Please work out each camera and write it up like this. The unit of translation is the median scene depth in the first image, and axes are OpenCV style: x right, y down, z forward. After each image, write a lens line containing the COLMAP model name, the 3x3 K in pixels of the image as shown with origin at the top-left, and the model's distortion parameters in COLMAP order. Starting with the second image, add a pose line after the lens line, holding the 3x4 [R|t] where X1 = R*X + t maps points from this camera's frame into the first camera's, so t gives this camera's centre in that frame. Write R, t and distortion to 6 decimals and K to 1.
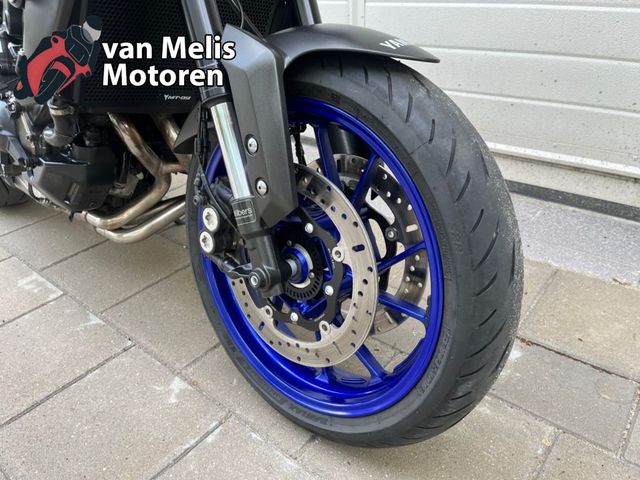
lens RADIAL K [[485.4, 0, 326.9], [0, 485.4, 245.2], [0, 0, 1]] dist [0.072782, -0.101971]
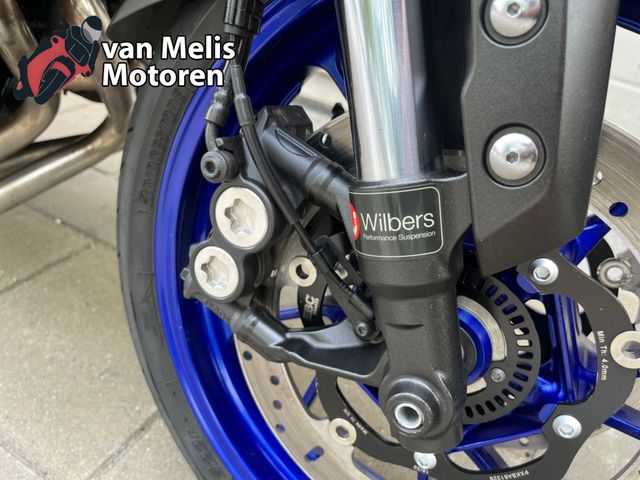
lens RADIAL K [[494.4, 0, 322.8], [0, 494.4, 242.2], [0, 0, 1]] dist [0.046404, -0.106386]
pose [[0.957006, 0.054910, 0.284823, -0.260816], [-0.076554, 0.994917, 0.065413, -0.058873], [-0.279784, -0.084405, 0.956346, 0.557734]]
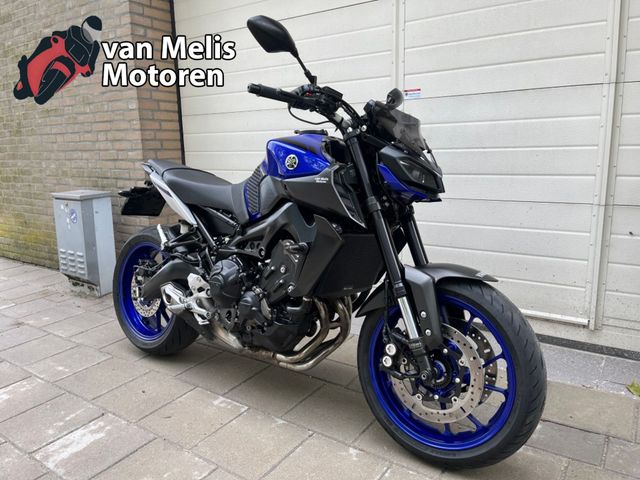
lens RADIAL K [[485.4, 0, 326.9], [0, 485.4, 245.2], [0, 0, 1]] dist [0.072782, -0.101971]
pose [[0.996699, -0.012257, 0.080253, -0.612632], [0.036143, 0.952162, -0.303450, 0.131854], [-0.072694, 0.305349, 0.949462, -0.997718]]
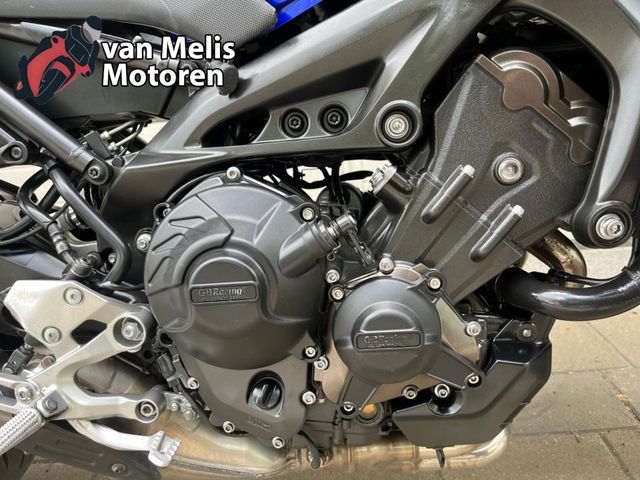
lens RADIAL K [[494.4, 0, 322.8], [0, 494.4, 242.2], [0, 0, 1]] dist [0.046404, -0.106386]
pose [[0.783247, -0.232829, 0.576468, -1.158670], [0.355592, 0.928358, -0.108190, -0.349442], [-0.509979, 0.289727, 0.809926, 0.723366]]
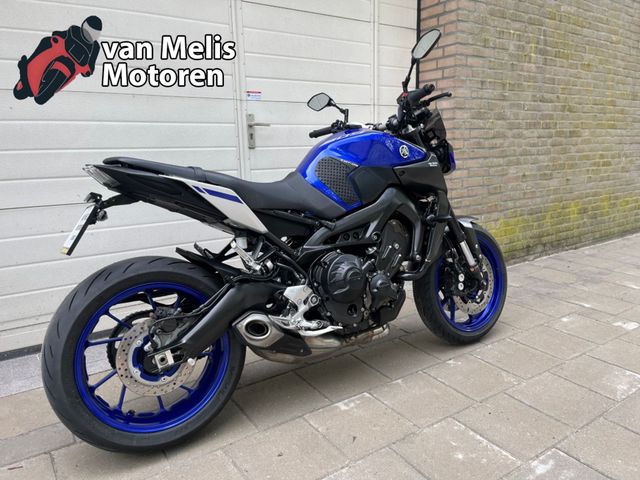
lens RADIAL K [[485.4, 0, 326.9], [0, 485.4, 245.2], [0, 0, 1]] dist [0.072782, -0.101971]
pose [[0.281917, -0.180833, 0.942243, -3.014302], [0.479961, 0.876942, 0.024697, -0.646192], [-0.830759, 0.445278, 0.334018, 0.534810]]
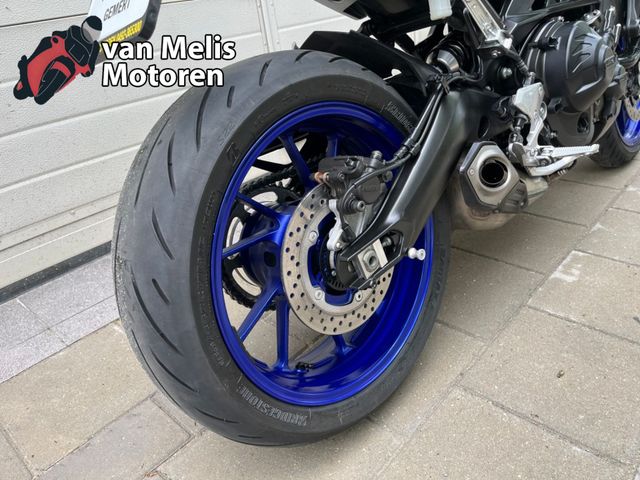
lens RADIAL K [[494.4, 0, 322.8], [0, 494.4, 242.2], [0, 0, 1]] dist [0.046404, -0.106386]
pose [[0.066288, -0.443243, 0.893947, -2.316078], [0.593727, 0.737570, 0.321681, -0.890717], [-0.801931, 0.509437, 0.312058, 1.646076]]
